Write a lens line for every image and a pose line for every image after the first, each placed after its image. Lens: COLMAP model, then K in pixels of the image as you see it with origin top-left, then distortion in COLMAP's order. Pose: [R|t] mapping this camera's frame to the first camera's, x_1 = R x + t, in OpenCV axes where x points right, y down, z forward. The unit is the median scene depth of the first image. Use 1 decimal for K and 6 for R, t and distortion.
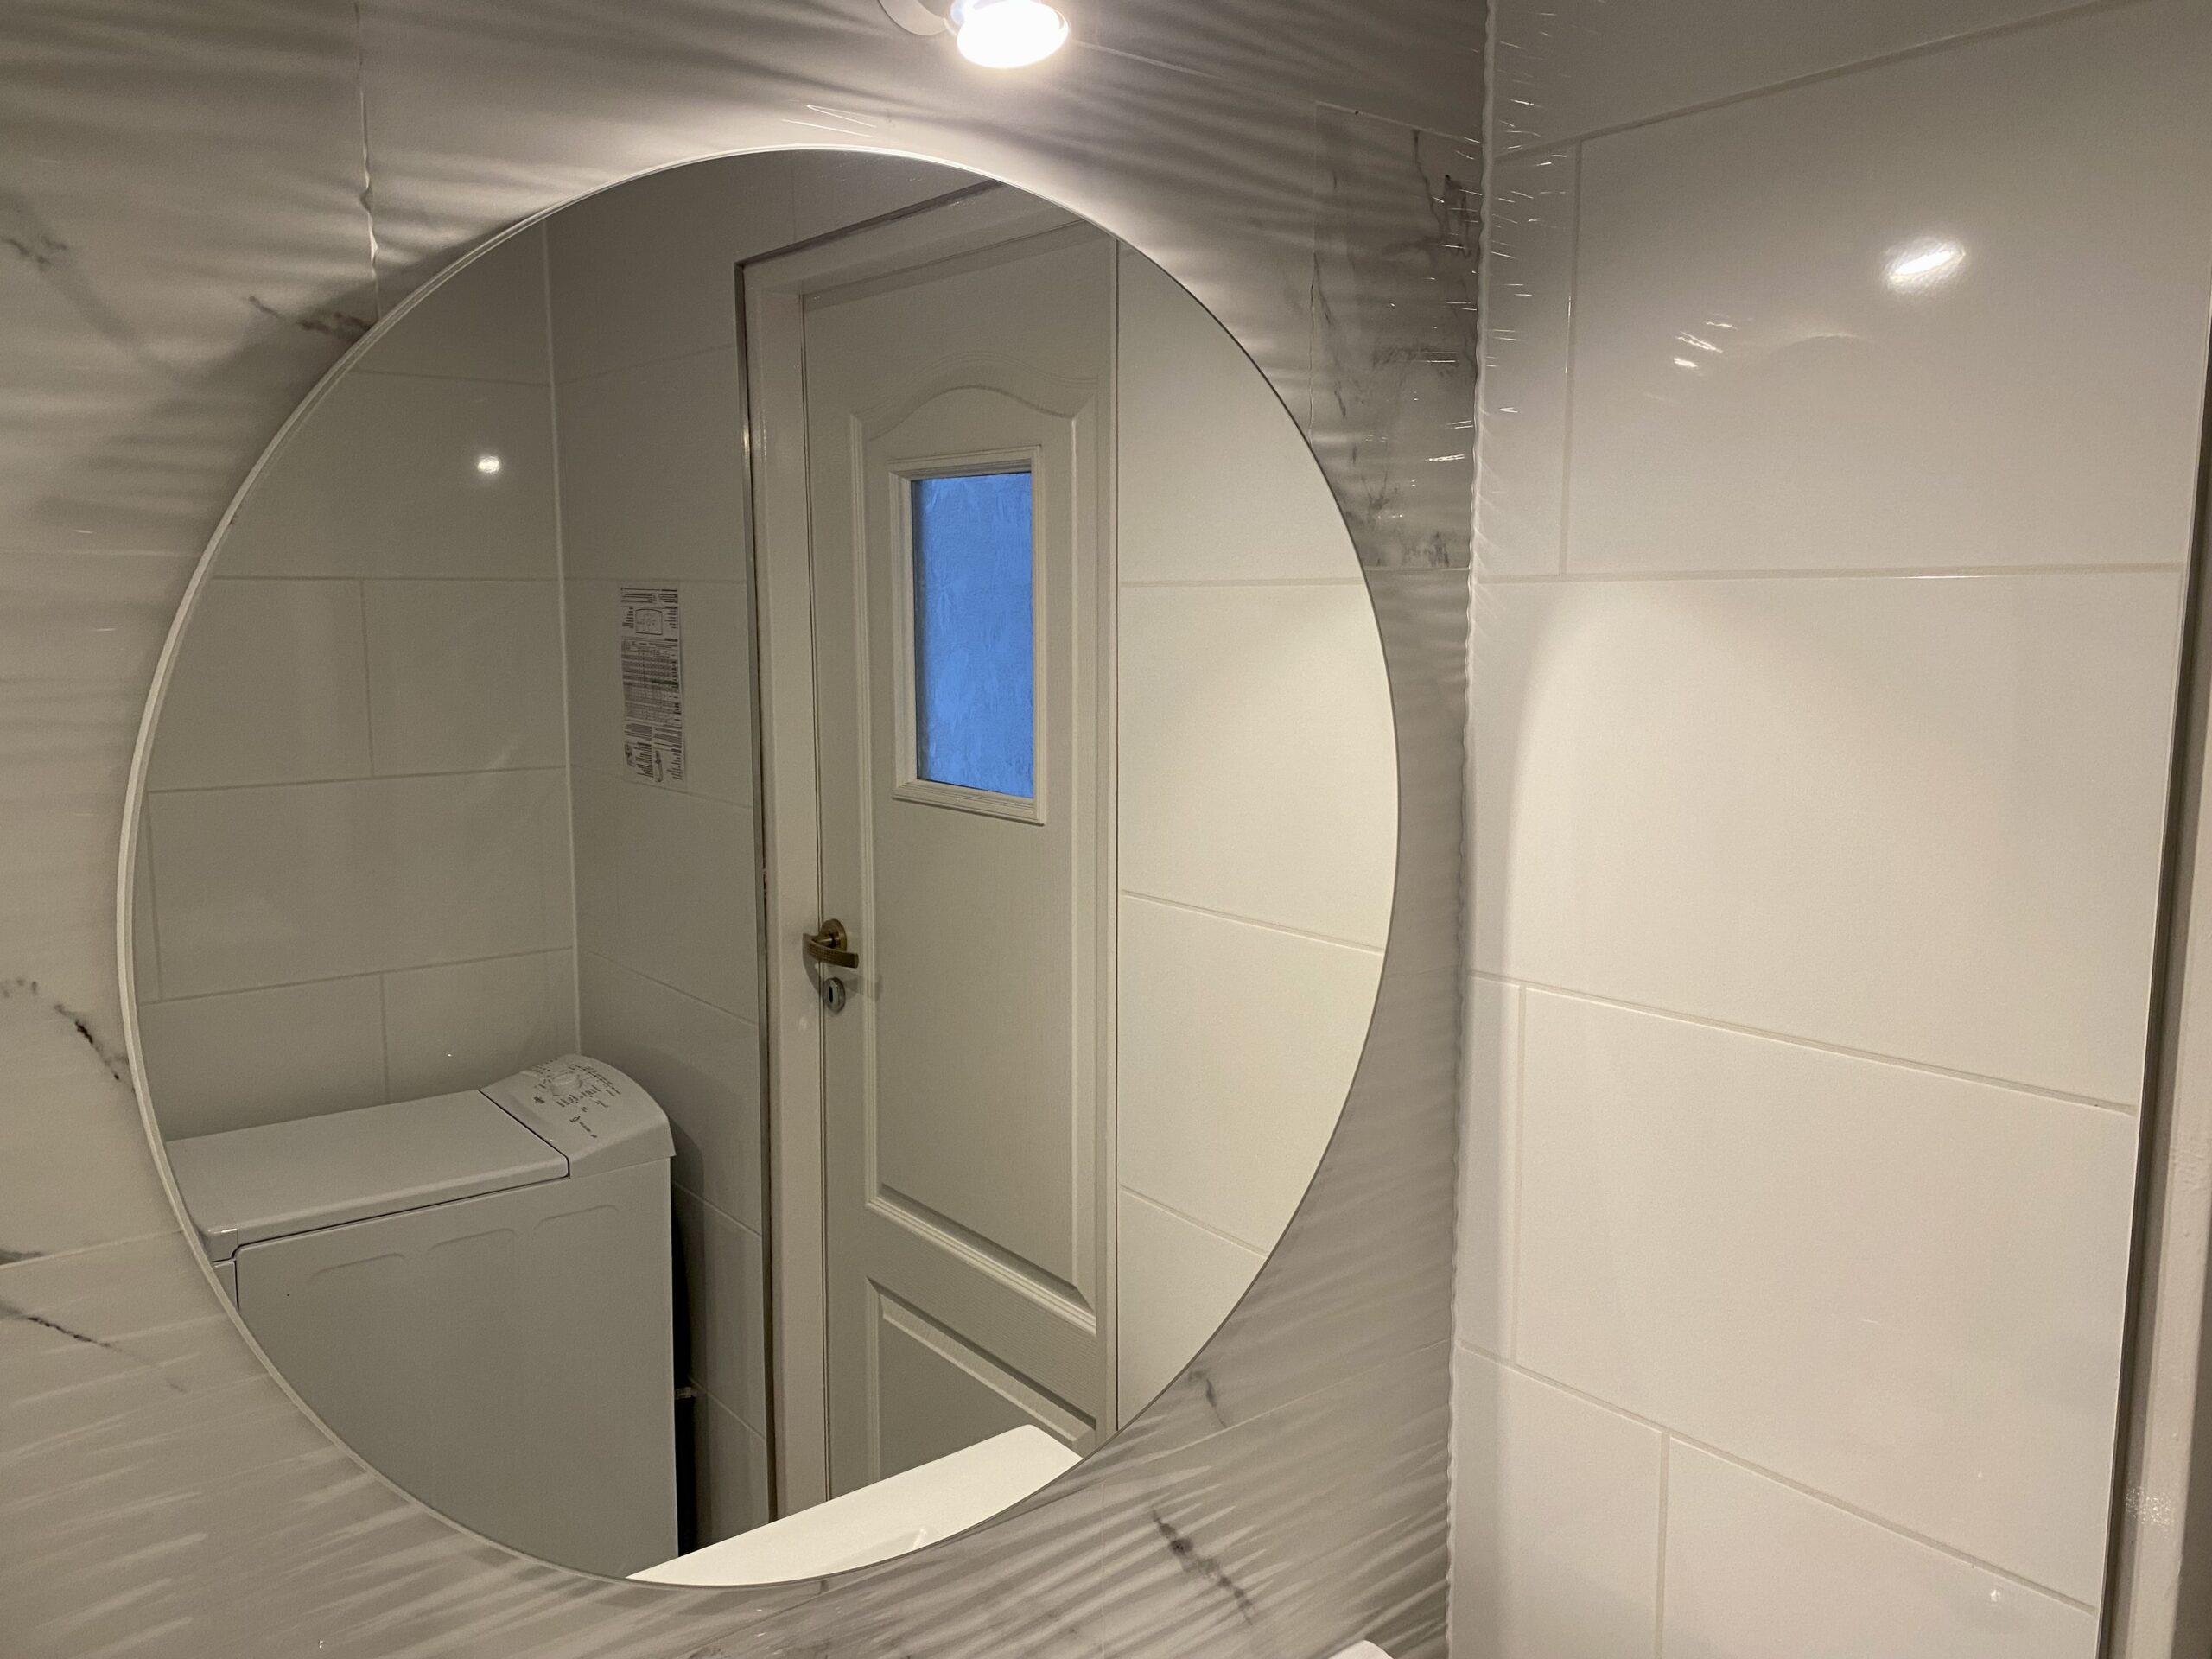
lens RADIAL K [[1707.4, 0, 1102.8], [0, 1707.4, 856.2], [0, 0, 1]] dist [0.030585, -0.040323]
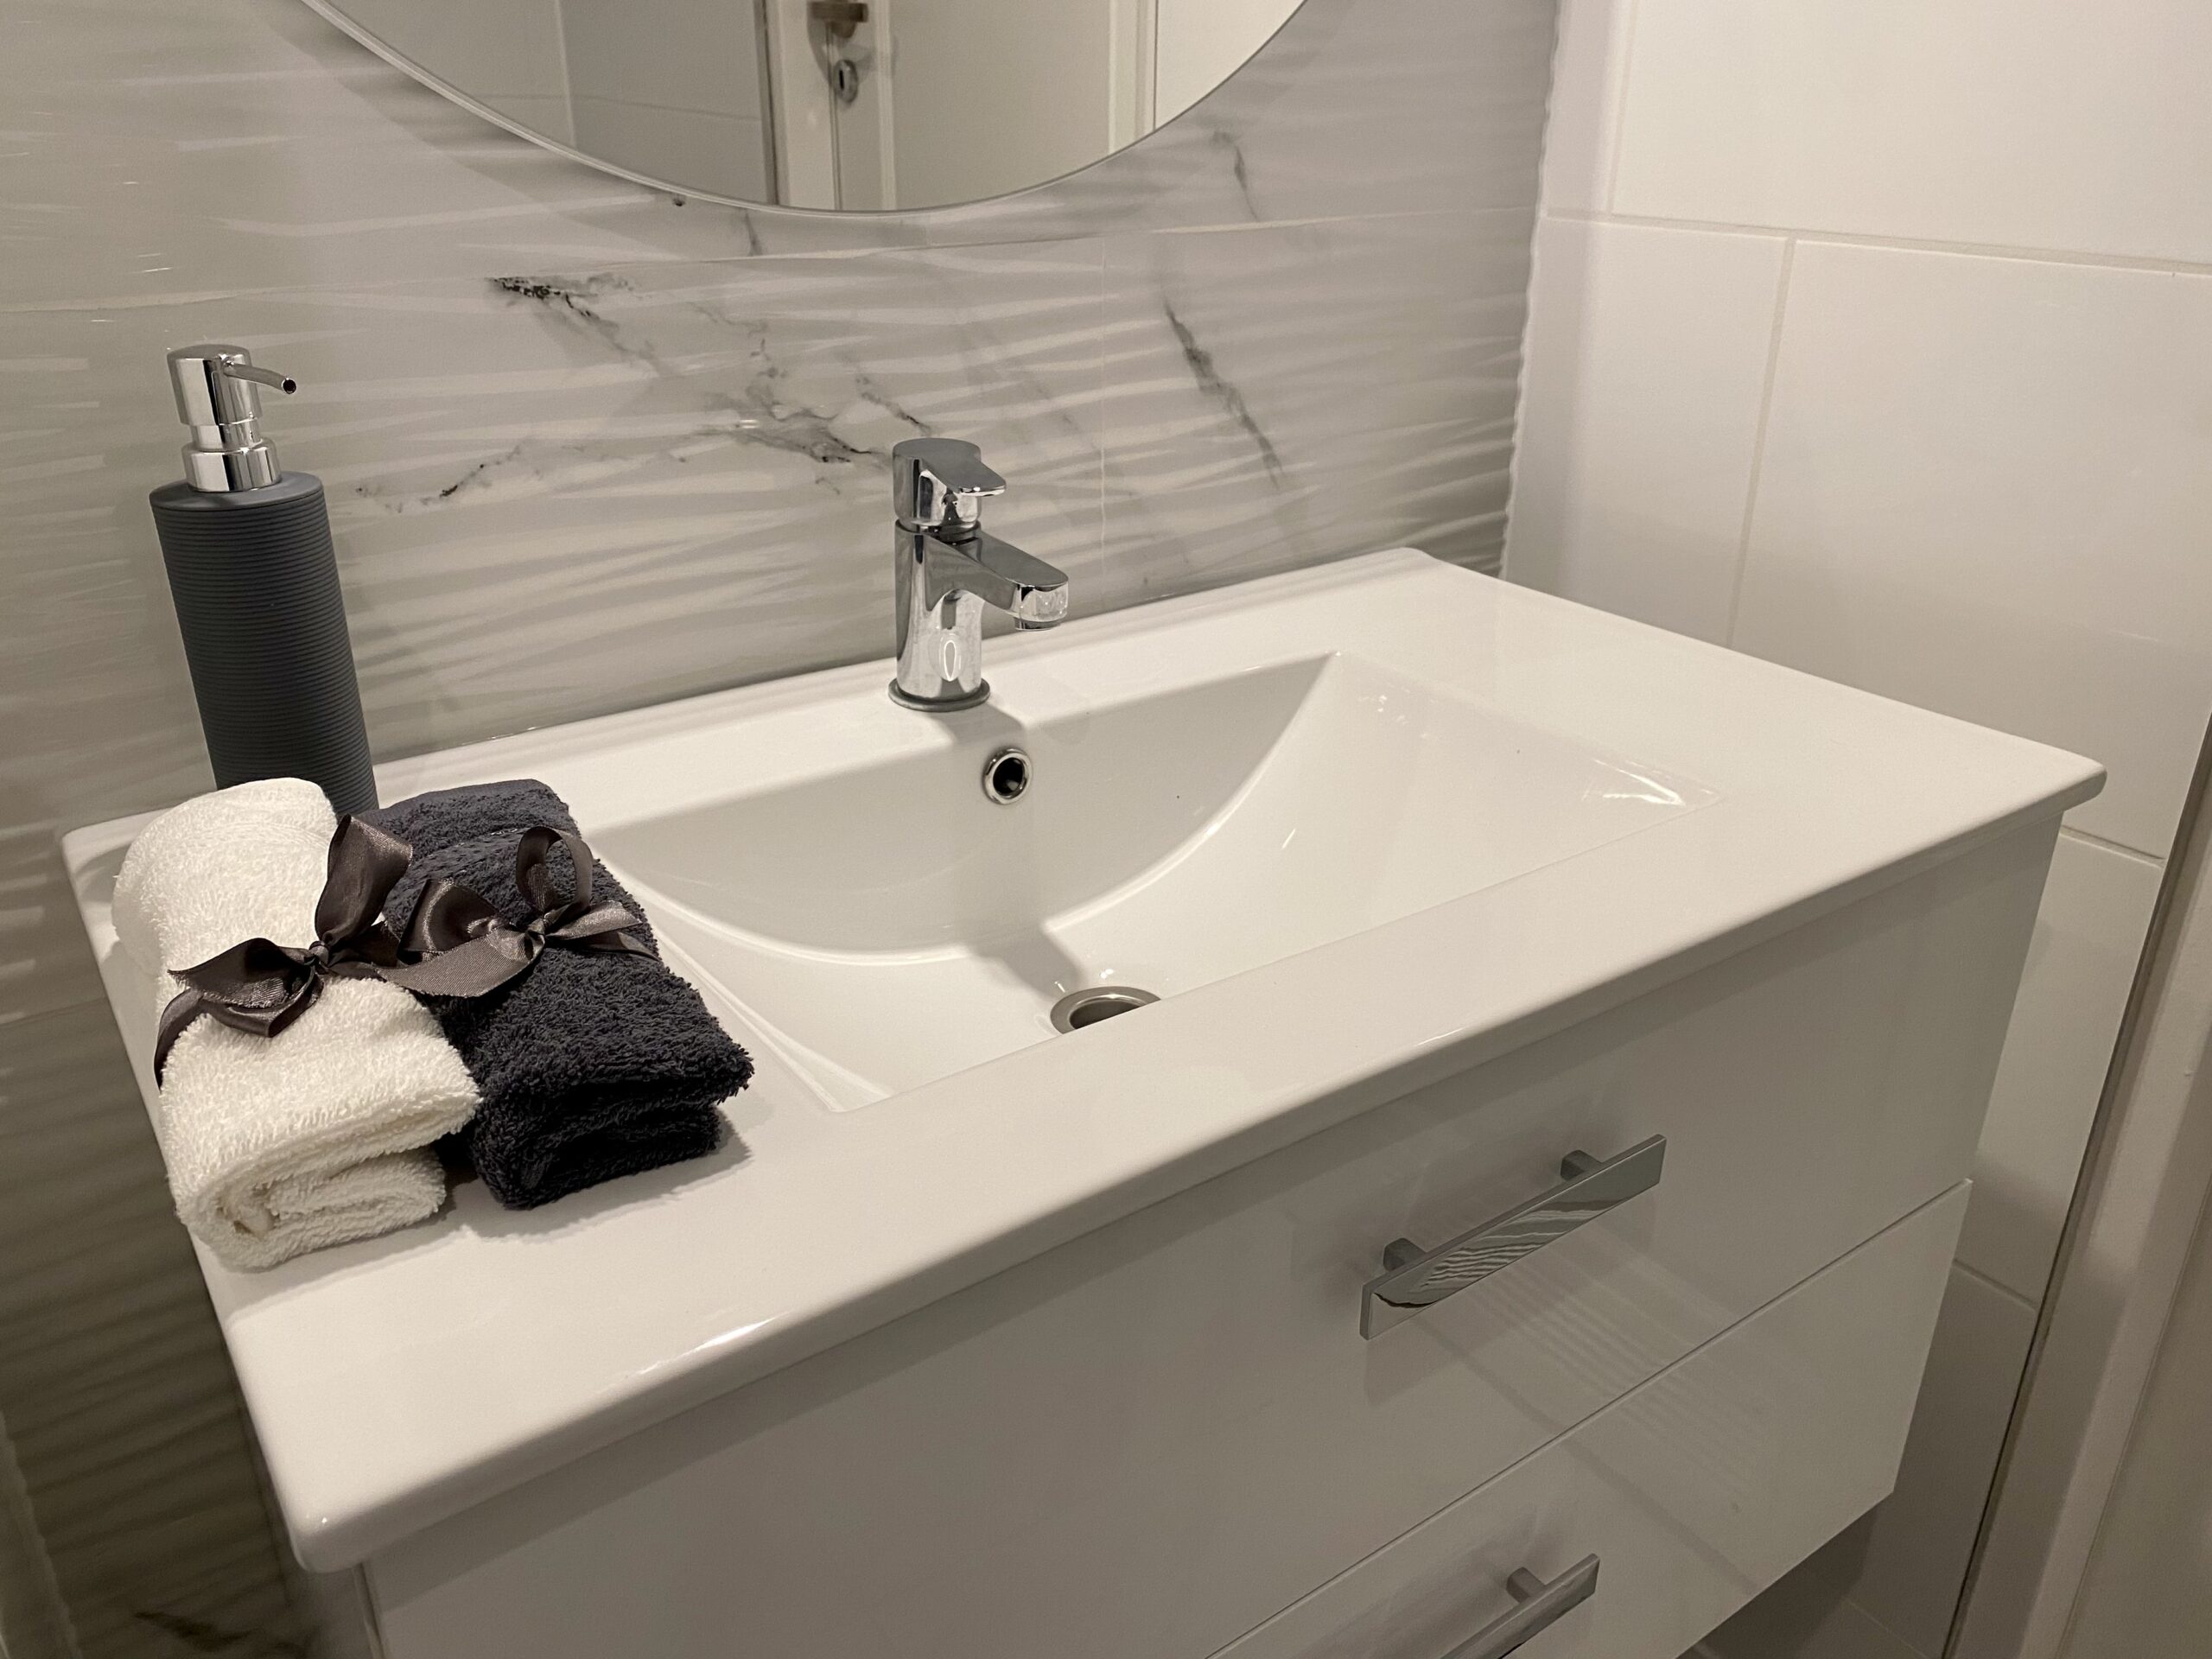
lens RADIAL K [[1707.4, 0, 1098.4], [0, 1707.4, 826.2], [0, 0, 1]] dist [0.030585, -0.040323]
pose [[0.998635, 0.029492, -0.043105, 0.035907], [-0.016713, 0.962367, 0.271240, 0.358051], [0.049482, -0.270150, 0.961546, 0.103465]]
